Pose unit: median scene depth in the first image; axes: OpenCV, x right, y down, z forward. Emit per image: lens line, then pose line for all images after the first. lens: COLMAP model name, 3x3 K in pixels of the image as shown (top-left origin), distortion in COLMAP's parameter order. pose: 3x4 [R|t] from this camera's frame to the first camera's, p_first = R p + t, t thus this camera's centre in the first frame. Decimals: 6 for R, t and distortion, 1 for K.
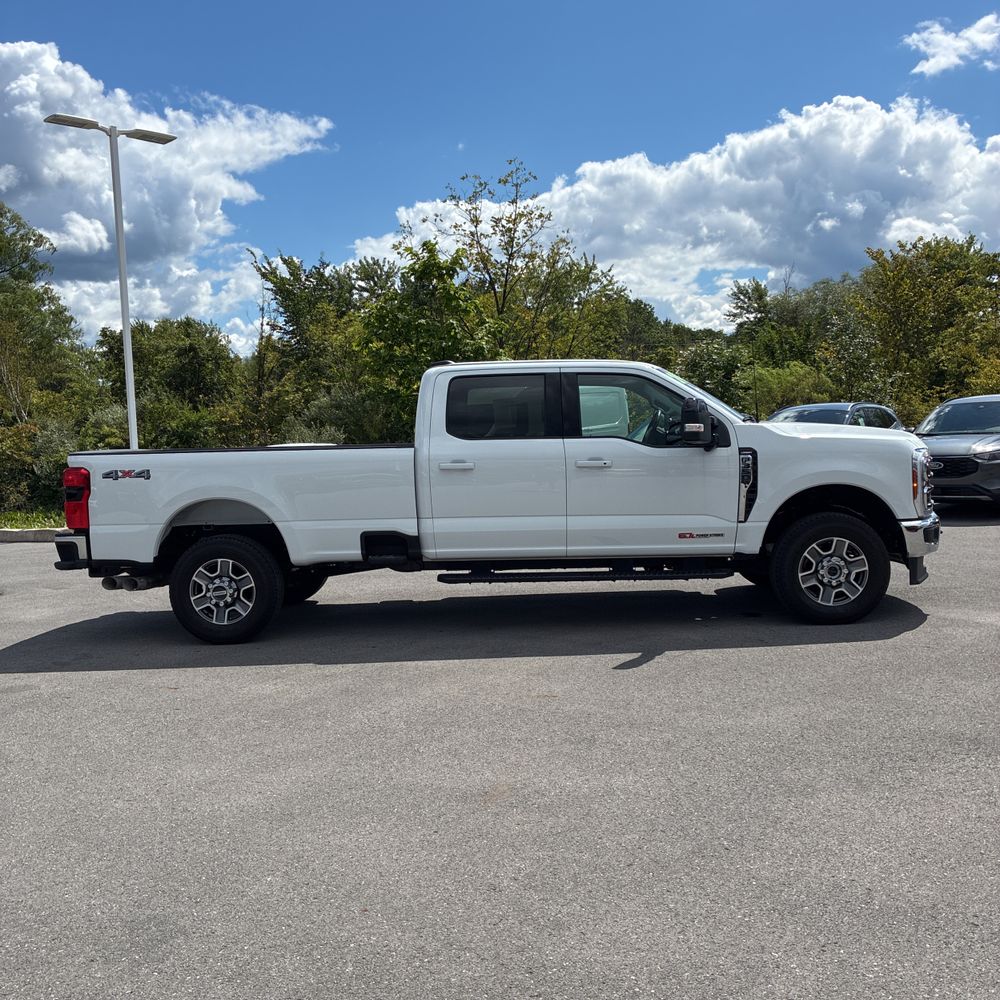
lens RADIAL K [[1097.1, 0, 500.0], [0, 1097.1, 500.0], [0, 0, 1]] dist [-0.030840, -0.040888]
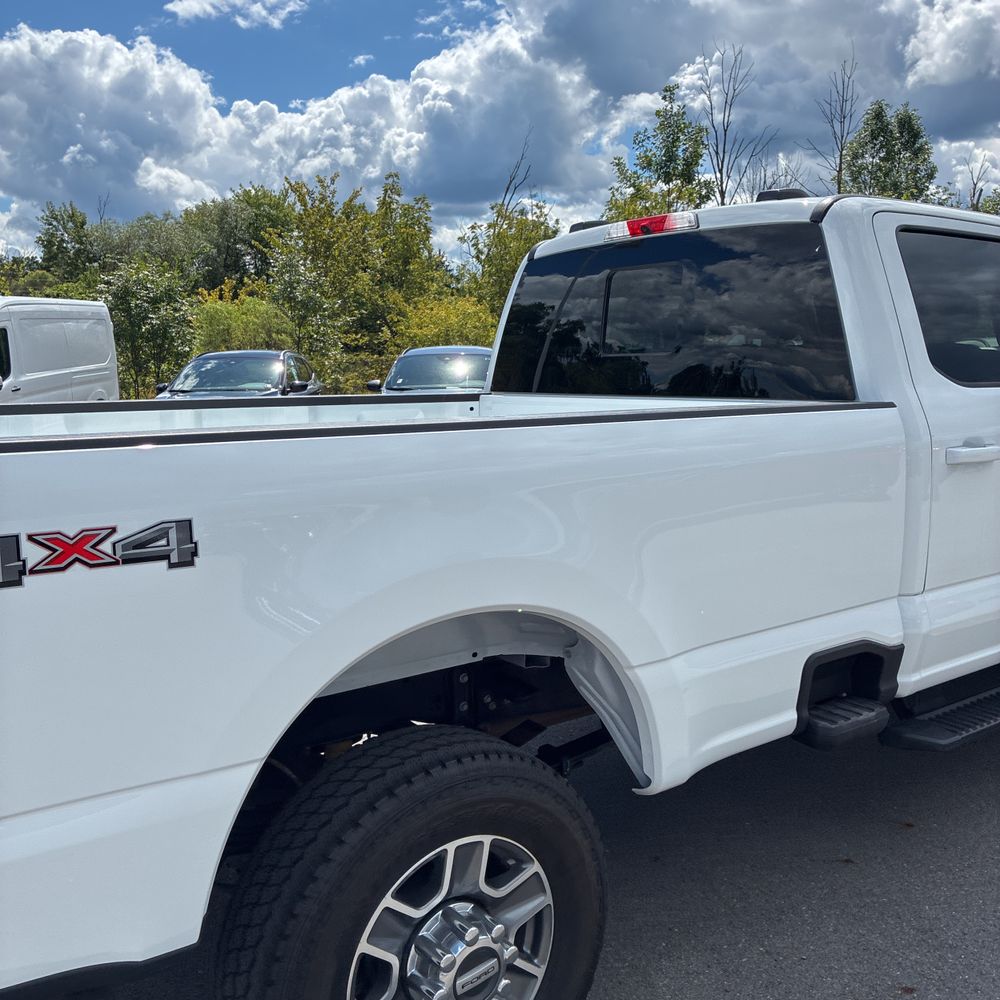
lens RADIAL K [[1047.3, 0, 500.0], [0, 1047.3, 500.0], [0, 0, 1]] dist [0.060473, -0.060616]
pose [[0.748056, -0.064415, 0.660502, -0.403634], [0.036054, 0.997753, 0.056472, -0.040043], [-0.662656, -0.018430, 0.748697, 0.799768]]
